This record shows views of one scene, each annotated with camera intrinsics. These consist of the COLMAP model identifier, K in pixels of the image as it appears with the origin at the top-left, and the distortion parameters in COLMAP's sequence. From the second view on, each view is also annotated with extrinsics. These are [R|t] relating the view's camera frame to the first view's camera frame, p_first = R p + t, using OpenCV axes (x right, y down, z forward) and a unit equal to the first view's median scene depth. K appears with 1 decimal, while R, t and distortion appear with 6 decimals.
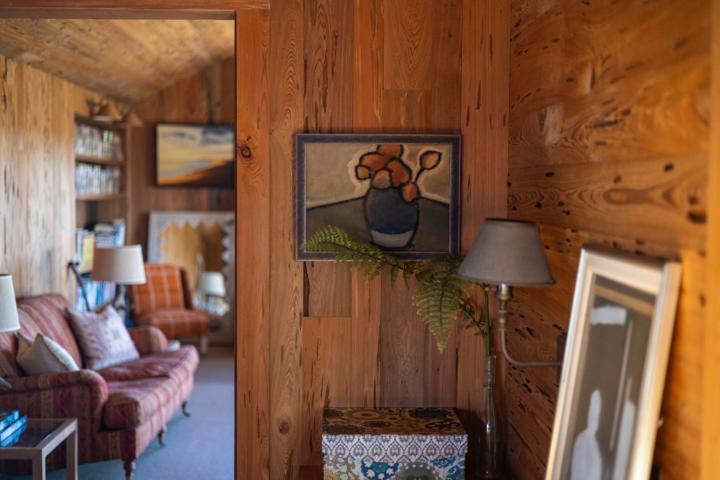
lens RADIAL K [[1008.0, 0, 361.7], [0, 1008.0, 240.3], [0, 0, 1]] dist [-0.052638, 0.000000]
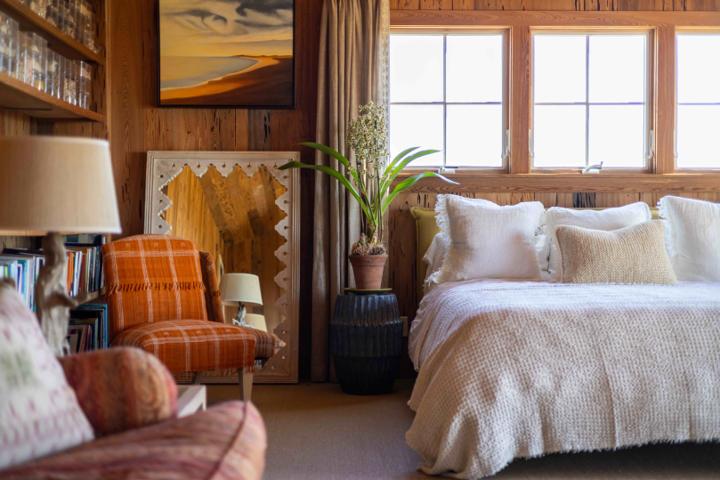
lens RADIAL K [[1008.0, 0, 358.0], [0, 1008.0, 237.8], [0, 0, 1]] dist [-0.052638, 0.000000]
pose [[0.999872, -0.009330, -0.012962, -0.089975], [0.008928, 0.999487, -0.030747, 0.042370], [0.013243, 0.030627, 0.999443, 0.467030]]
